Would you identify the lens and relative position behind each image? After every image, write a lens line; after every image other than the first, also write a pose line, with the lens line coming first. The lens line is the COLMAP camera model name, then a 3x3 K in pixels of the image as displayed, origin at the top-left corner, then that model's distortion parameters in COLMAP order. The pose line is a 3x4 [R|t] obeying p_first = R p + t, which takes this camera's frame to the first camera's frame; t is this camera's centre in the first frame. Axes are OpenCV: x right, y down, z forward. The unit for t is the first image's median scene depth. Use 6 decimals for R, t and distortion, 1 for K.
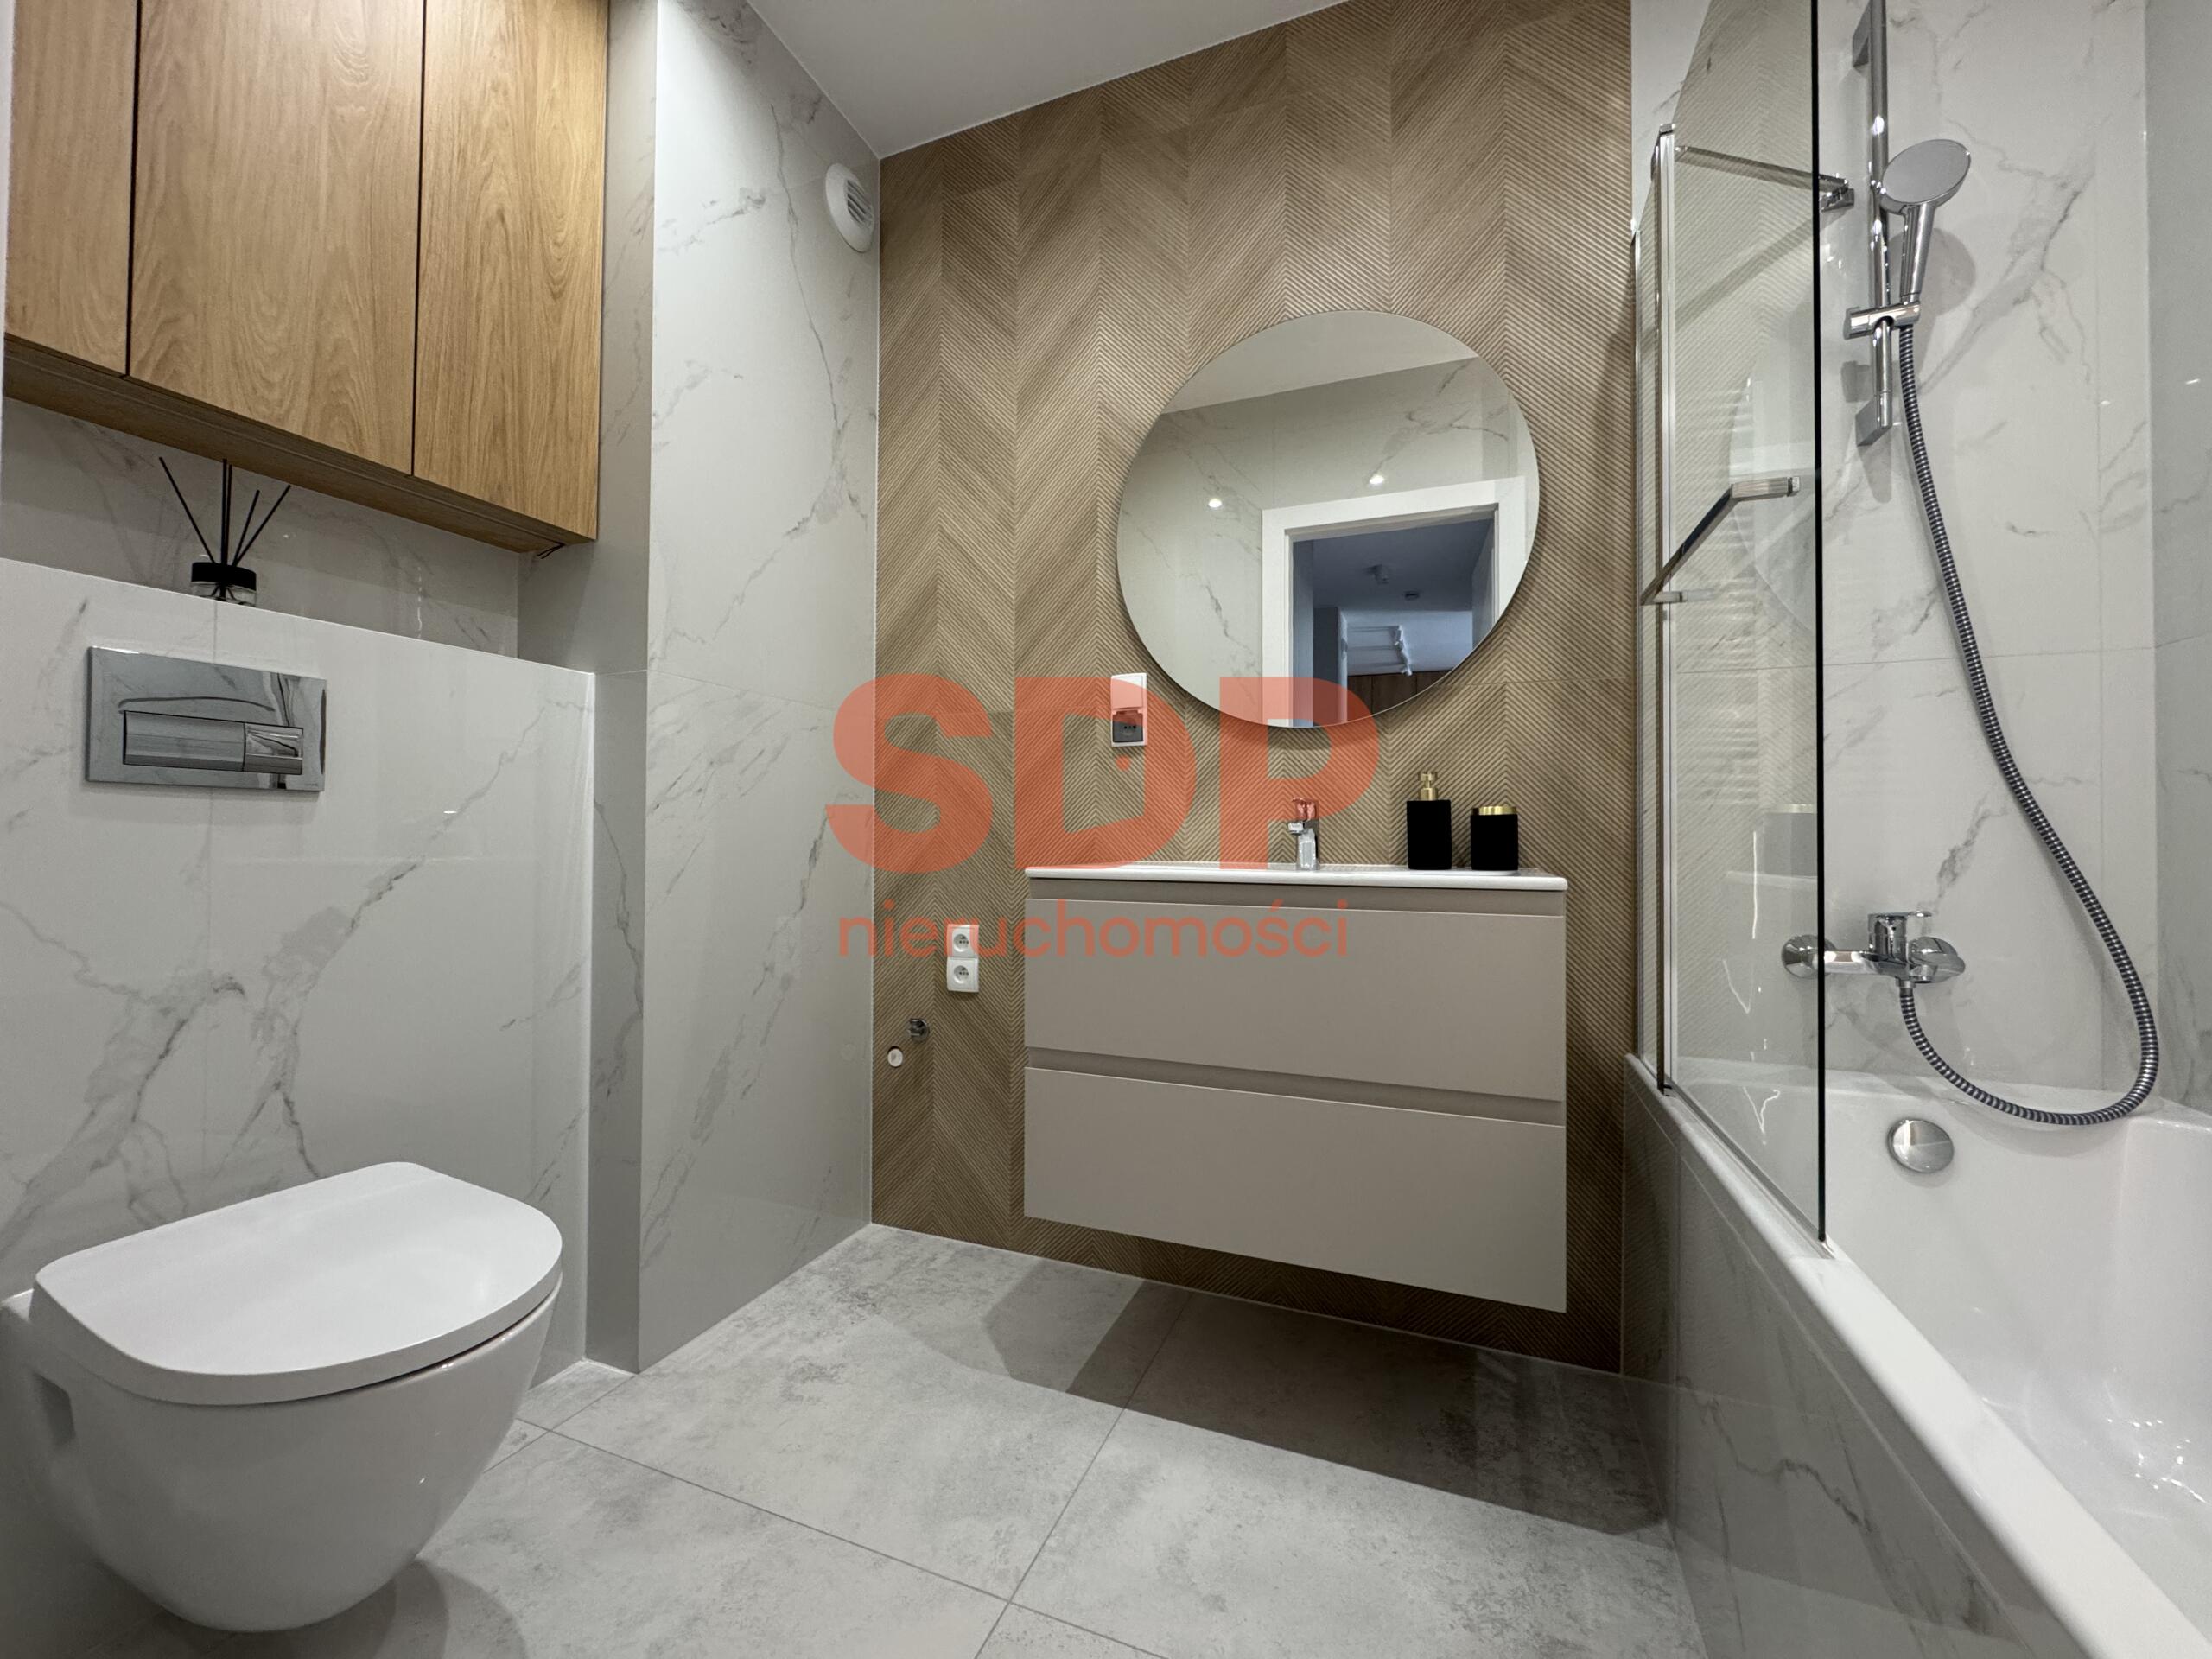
lens RADIAL K [[884.0, 0, 1103.7], [0, 884.0, 827.9], [0, 0, 1]] dist [-0.003592, 0.000612]
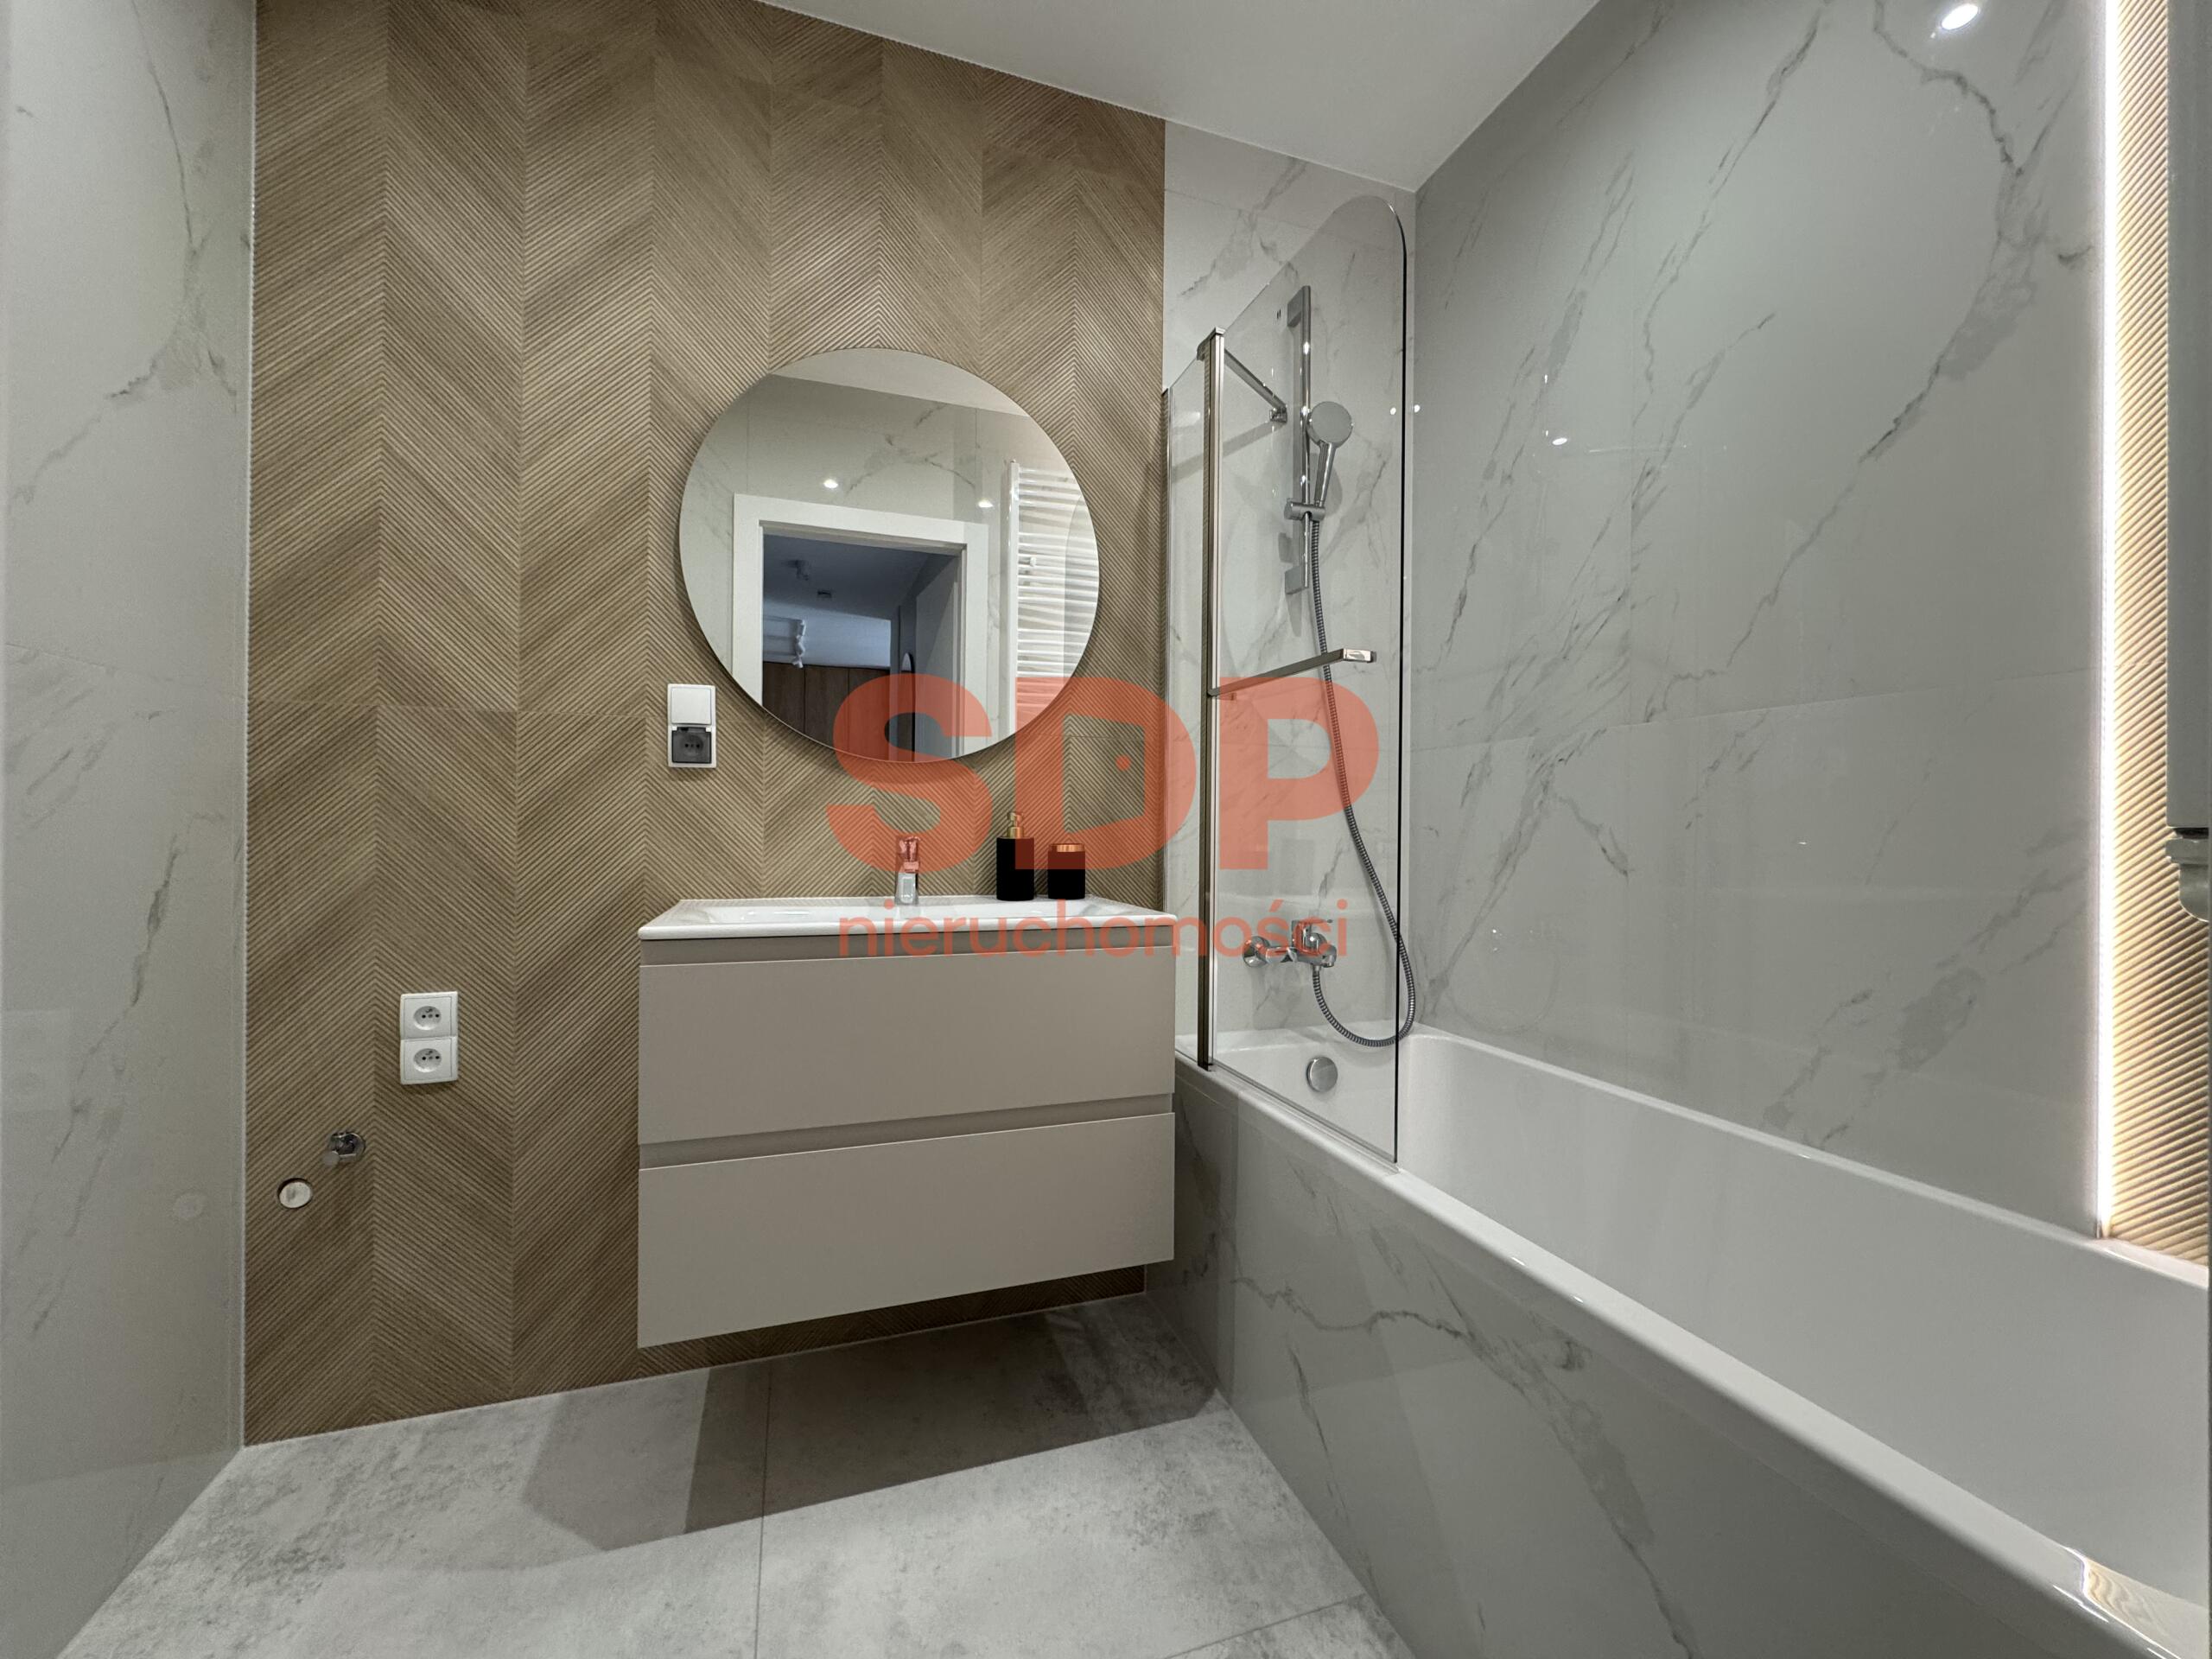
lens RADIAL K [[884.0, 0, 1103.7], [0, 884.0, 827.9], [0, 0, 1]] dist [-0.003592, 0.000612]
pose [[0.753713, 0.001231, 0.657202, -0.245146], [-0.014864, 0.999774, 0.015174, -0.054603], [-0.657035, -0.021206, 0.753562, 0.080806]]
